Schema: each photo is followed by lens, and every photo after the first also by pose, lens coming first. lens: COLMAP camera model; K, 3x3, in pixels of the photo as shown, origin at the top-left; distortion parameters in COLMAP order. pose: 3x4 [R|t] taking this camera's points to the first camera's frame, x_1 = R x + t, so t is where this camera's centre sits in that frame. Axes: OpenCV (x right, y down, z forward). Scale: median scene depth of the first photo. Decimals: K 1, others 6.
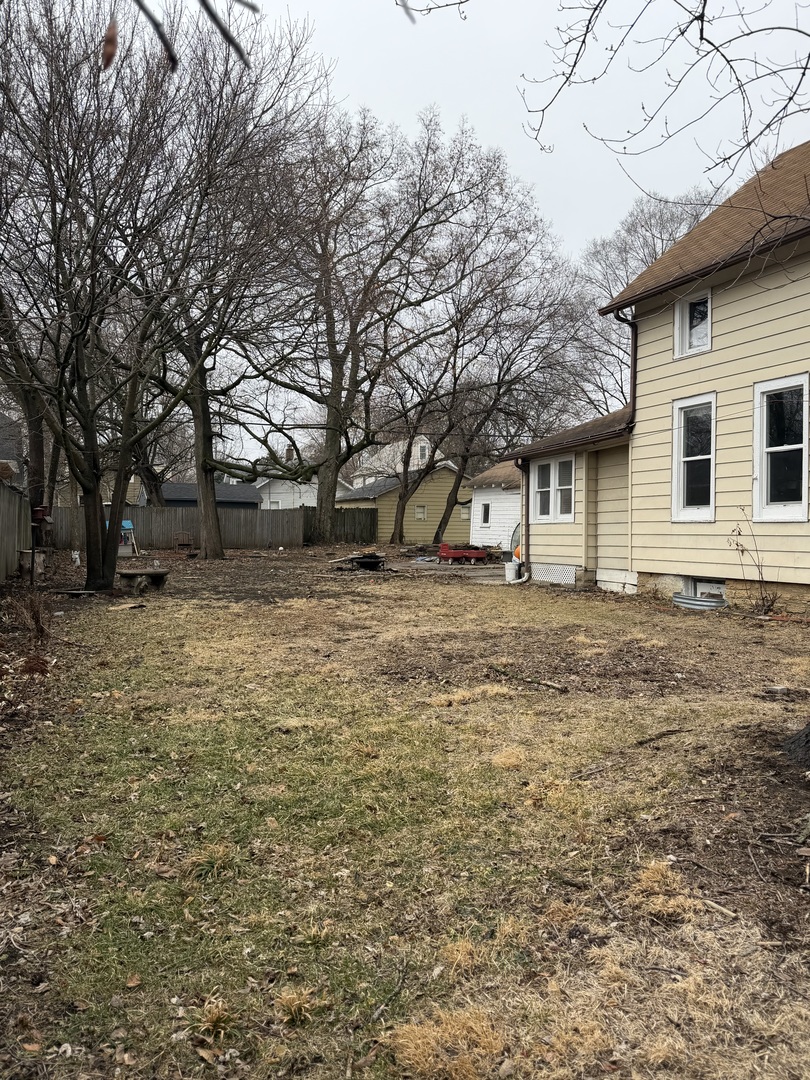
lens RADIAL K [[850.0, 0, 404.9], [0, 850.0, 542.1], [0, 0, 1]] dist [0.061696, 0.001000]
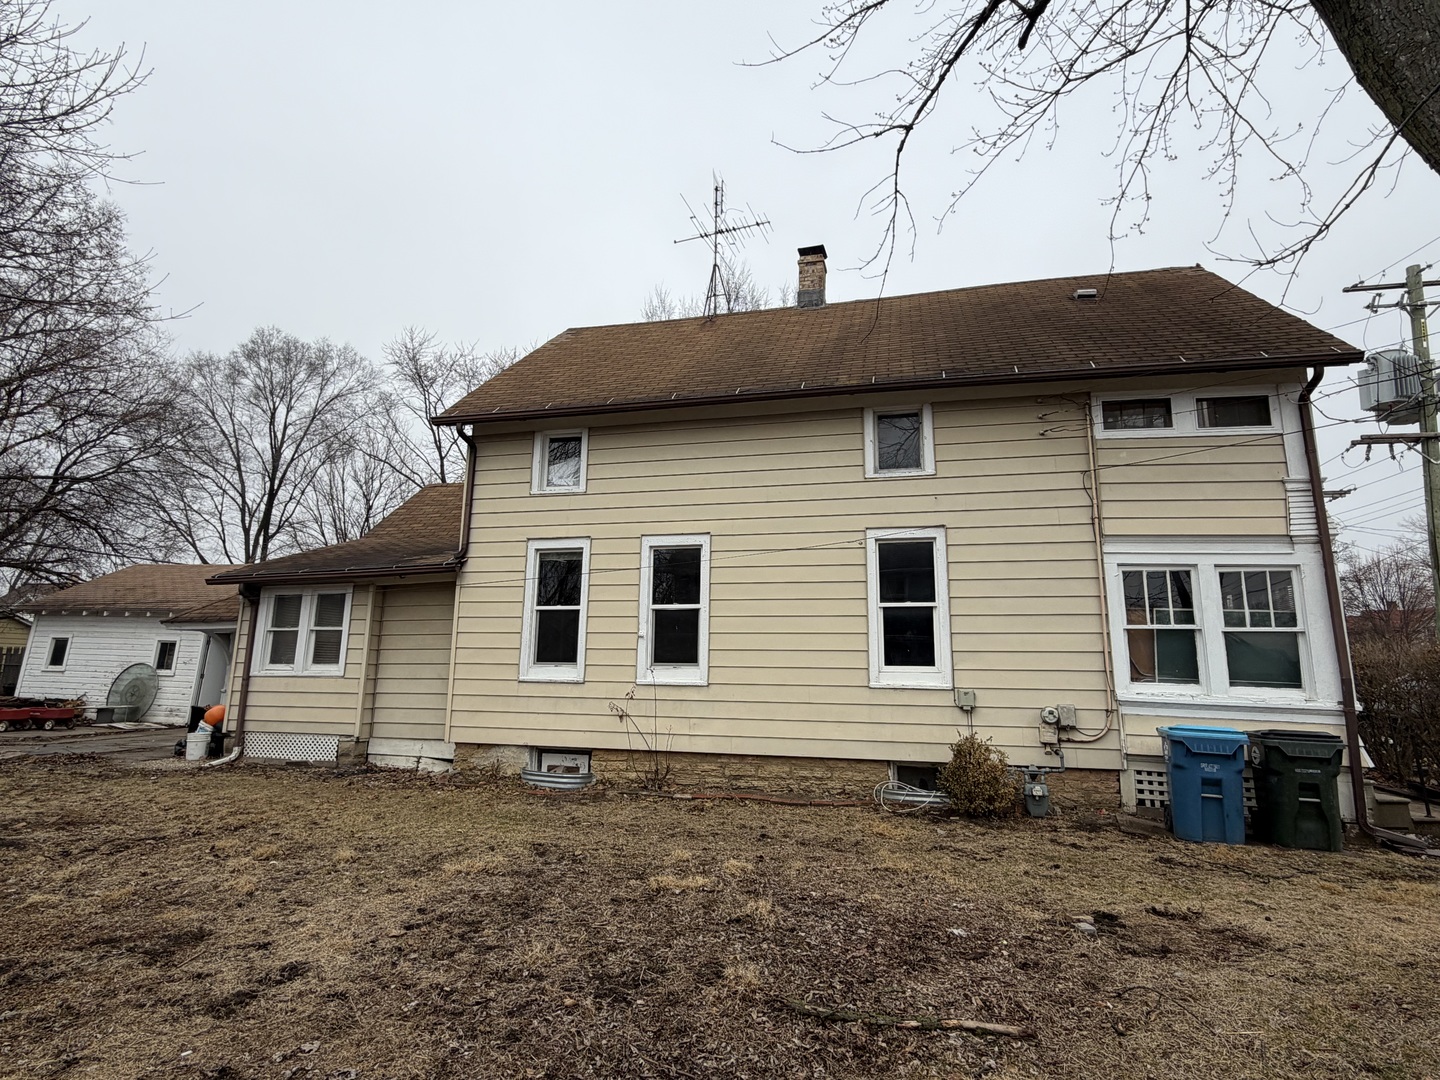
lens RADIAL K [[739.2, 0, 720.7], [0, 739.2, 533.1], [0, 0, 1]] dist [-0.002162, 0.001607]
pose [[0.590942, 0.158762, 0.790938, -0.163480], [-0.002561, 0.980808, -0.194961, -0.023935], [-0.806710, 0.113185, 0.580007, 0.389132]]
